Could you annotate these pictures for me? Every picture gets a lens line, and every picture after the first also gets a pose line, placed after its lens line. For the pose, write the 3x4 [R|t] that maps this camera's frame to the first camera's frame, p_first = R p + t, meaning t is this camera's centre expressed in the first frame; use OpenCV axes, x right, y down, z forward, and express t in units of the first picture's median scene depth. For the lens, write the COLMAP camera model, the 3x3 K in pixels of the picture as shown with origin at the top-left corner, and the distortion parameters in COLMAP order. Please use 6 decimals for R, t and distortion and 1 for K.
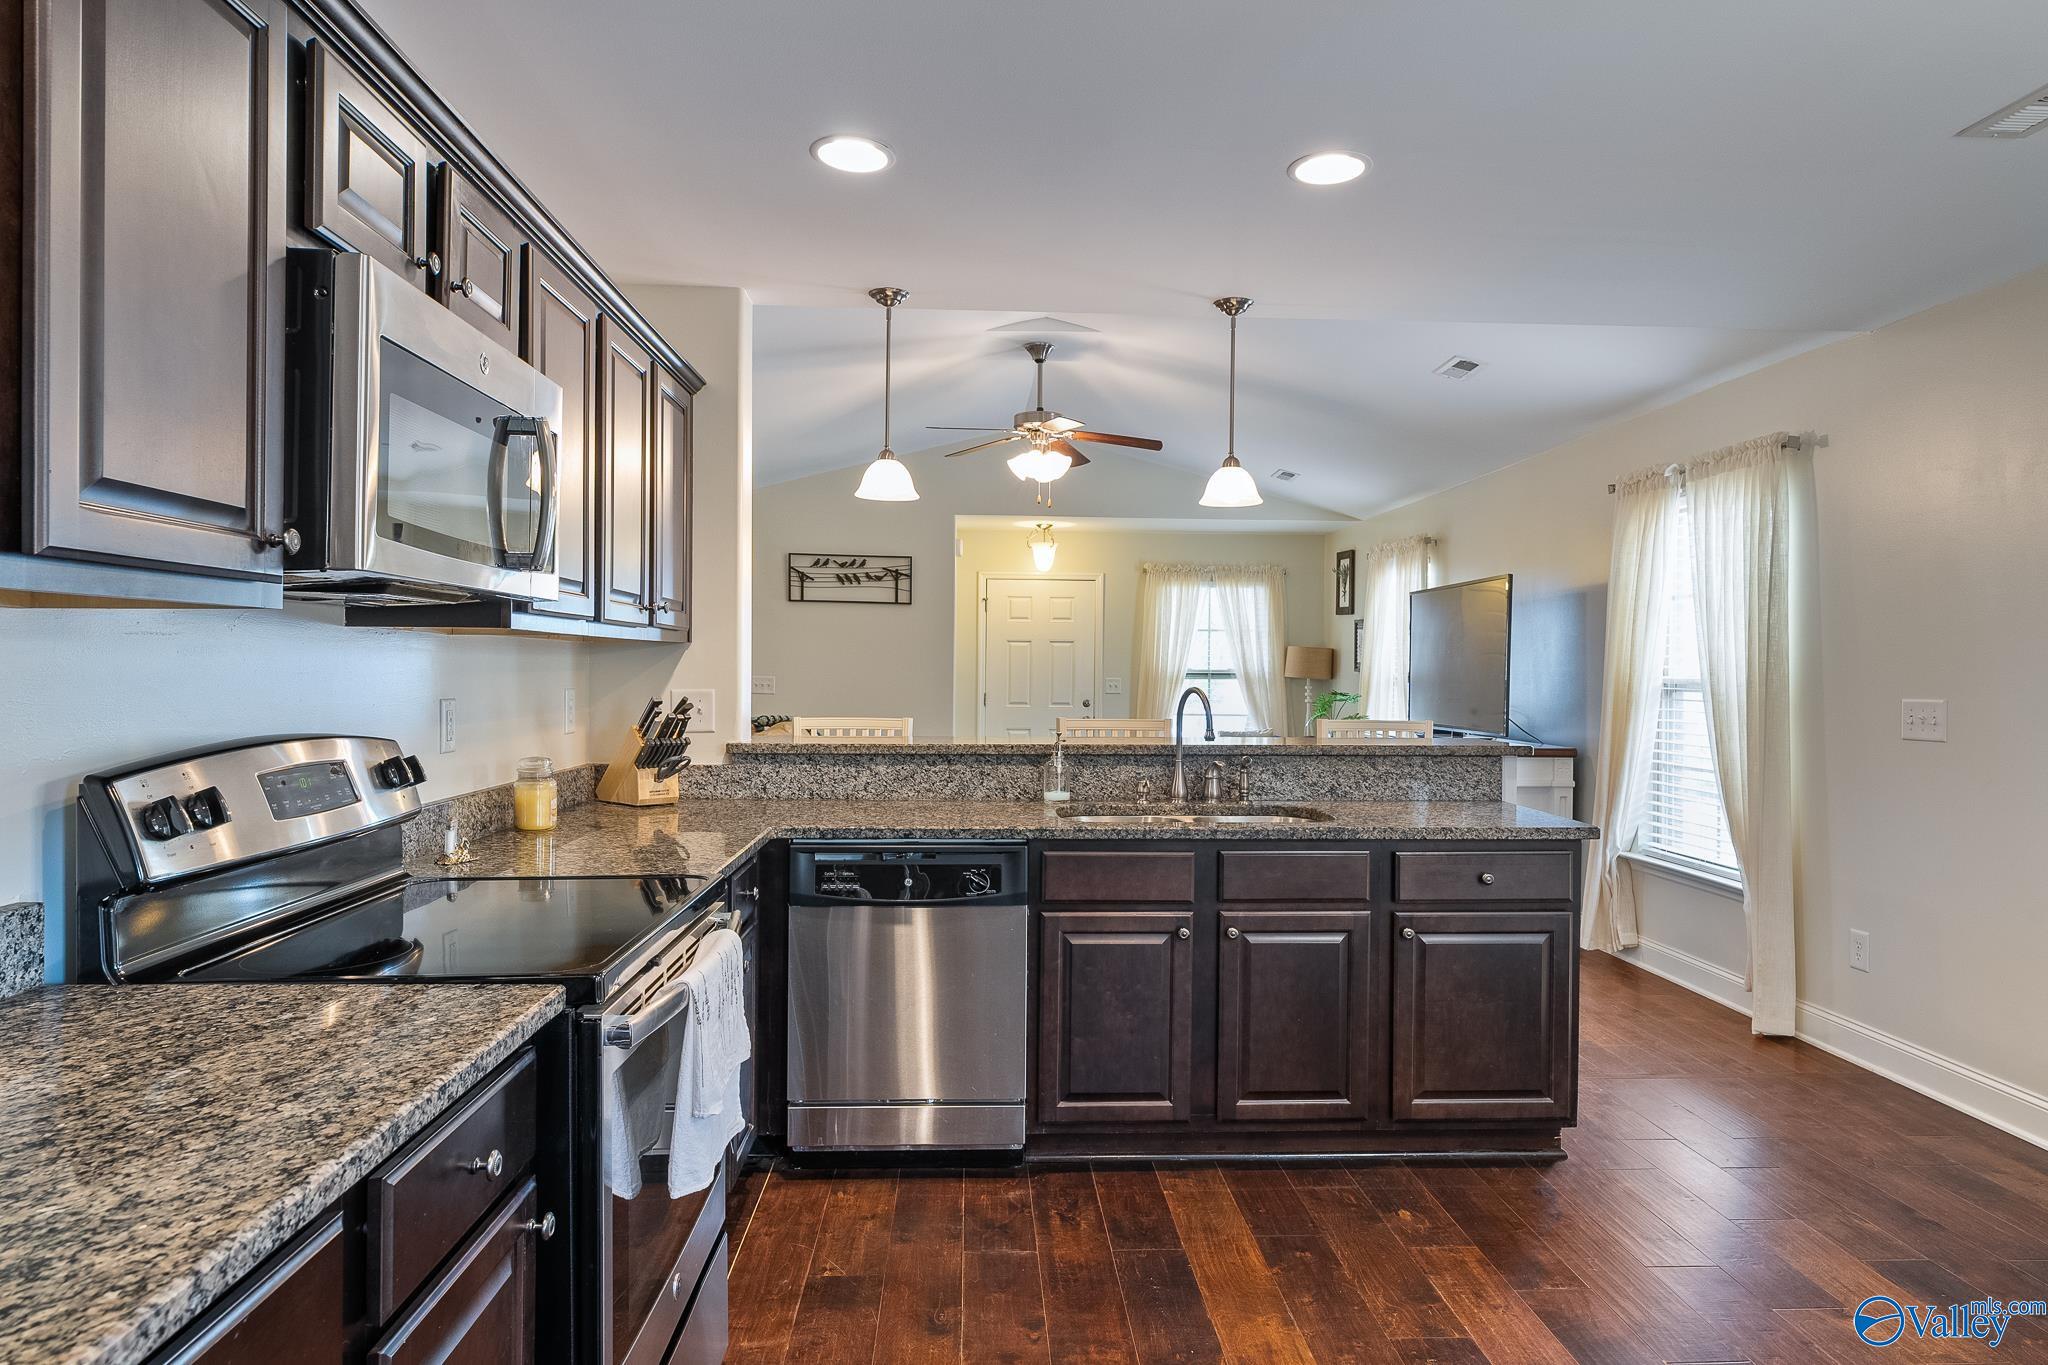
lens RADIAL K [[1232.9, 0, 1018.6], [0, 1232.9, 674.6], [0, 0, 1]] dist [0.002775, 0.000976]
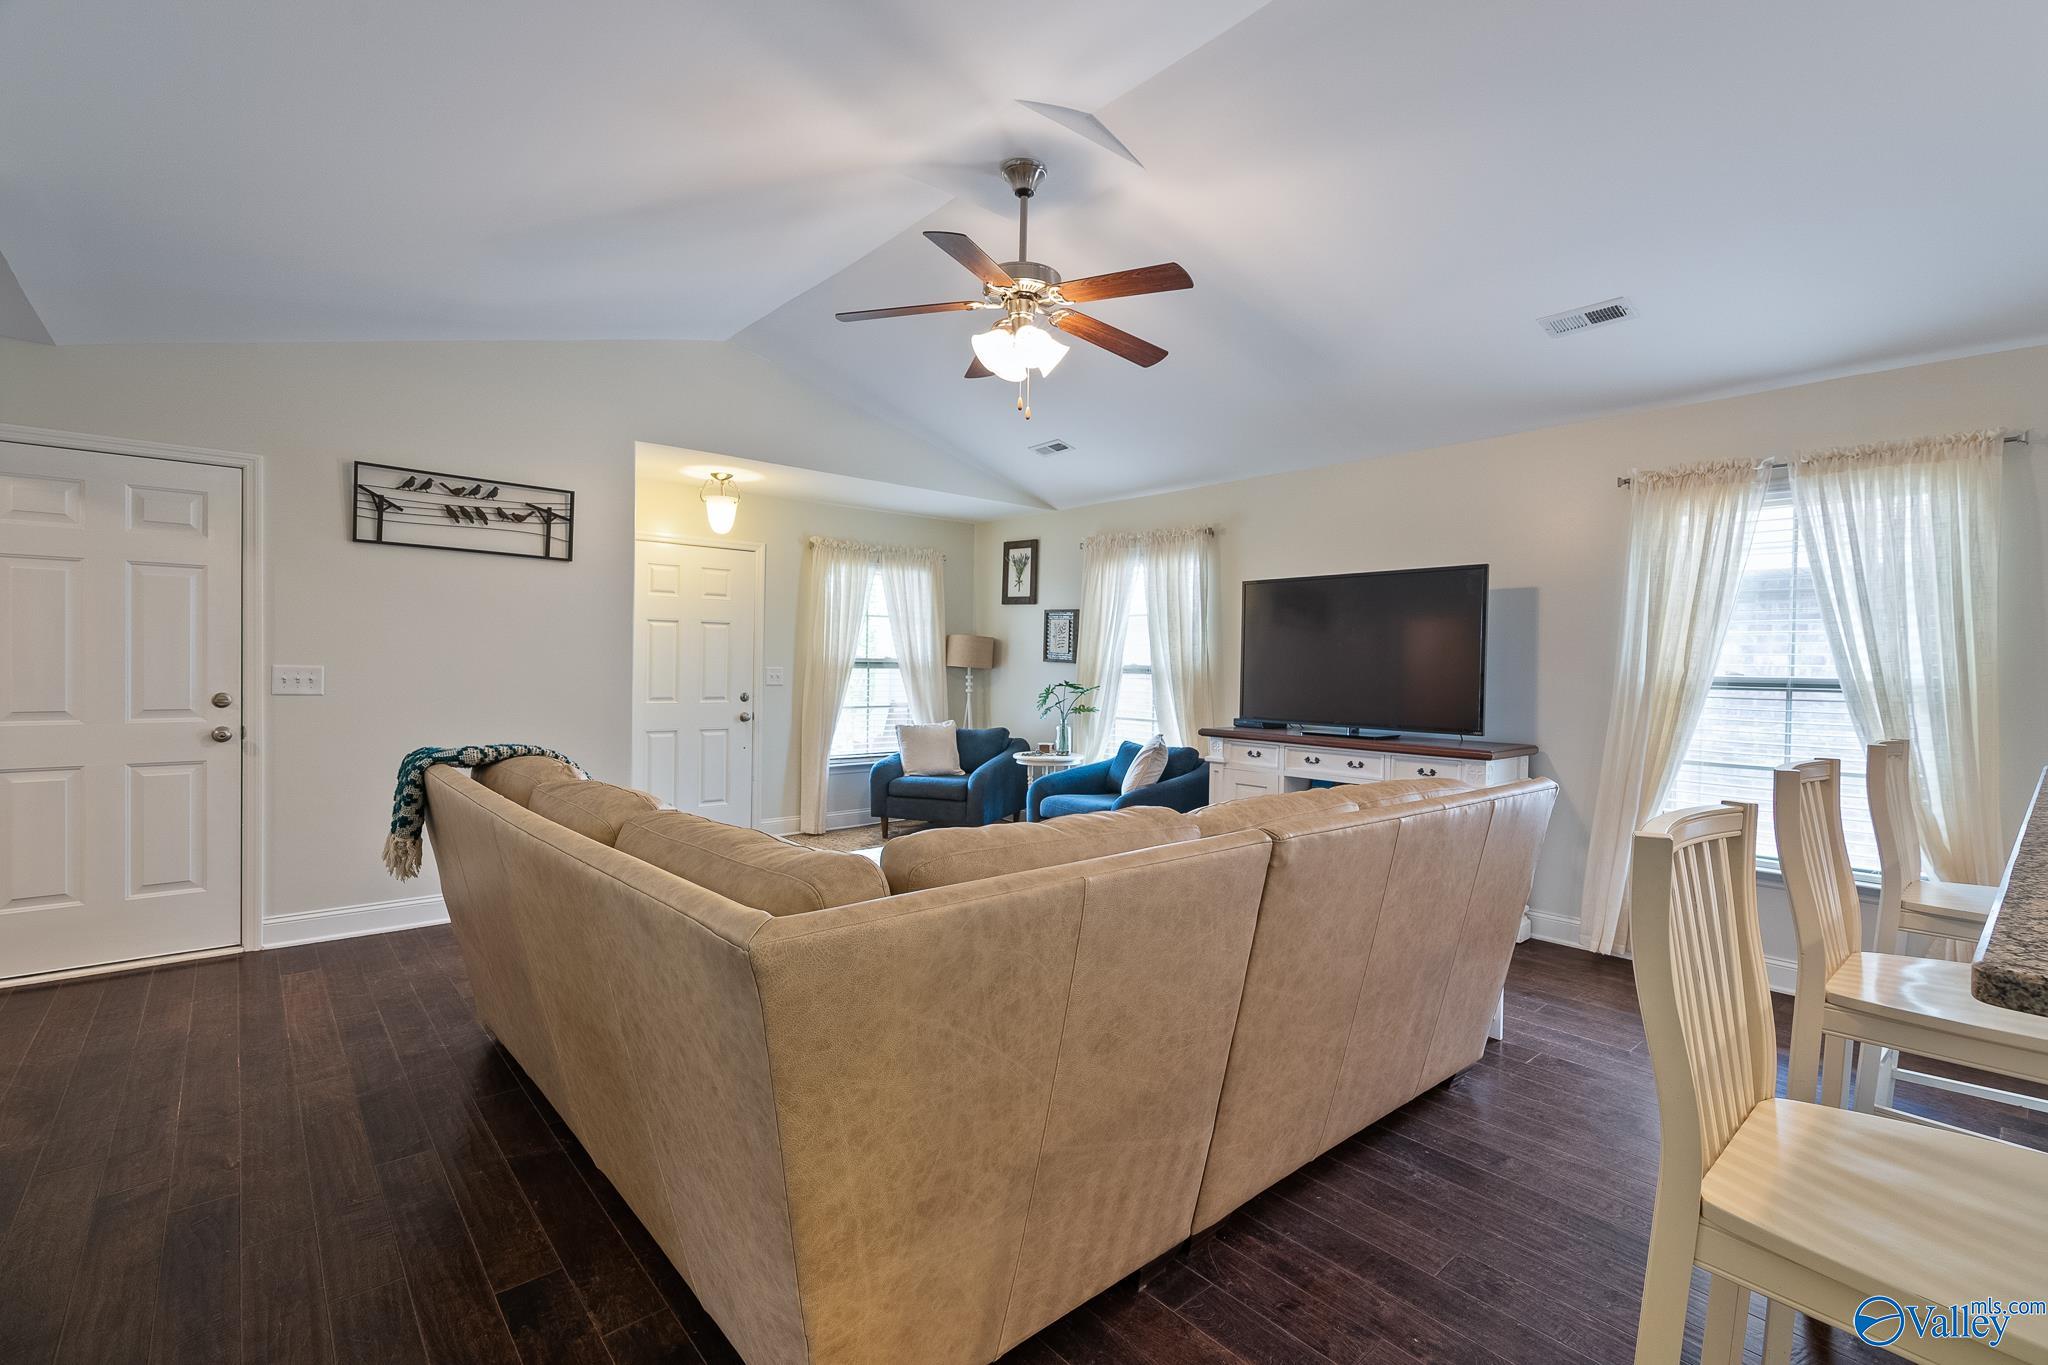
lens RADIAL K [[919.8, 0, 1028.8], [0, 919.8, 671.7], [0, 0, 1]] dist [-0.014500, 0.006251]
pose [[0.781631, -0.001640, 0.623739, -0.207148], [-0.007324, 0.999903, 0.011807, -0.003202], [-0.623698, -0.013797, 0.781544, 0.441911]]
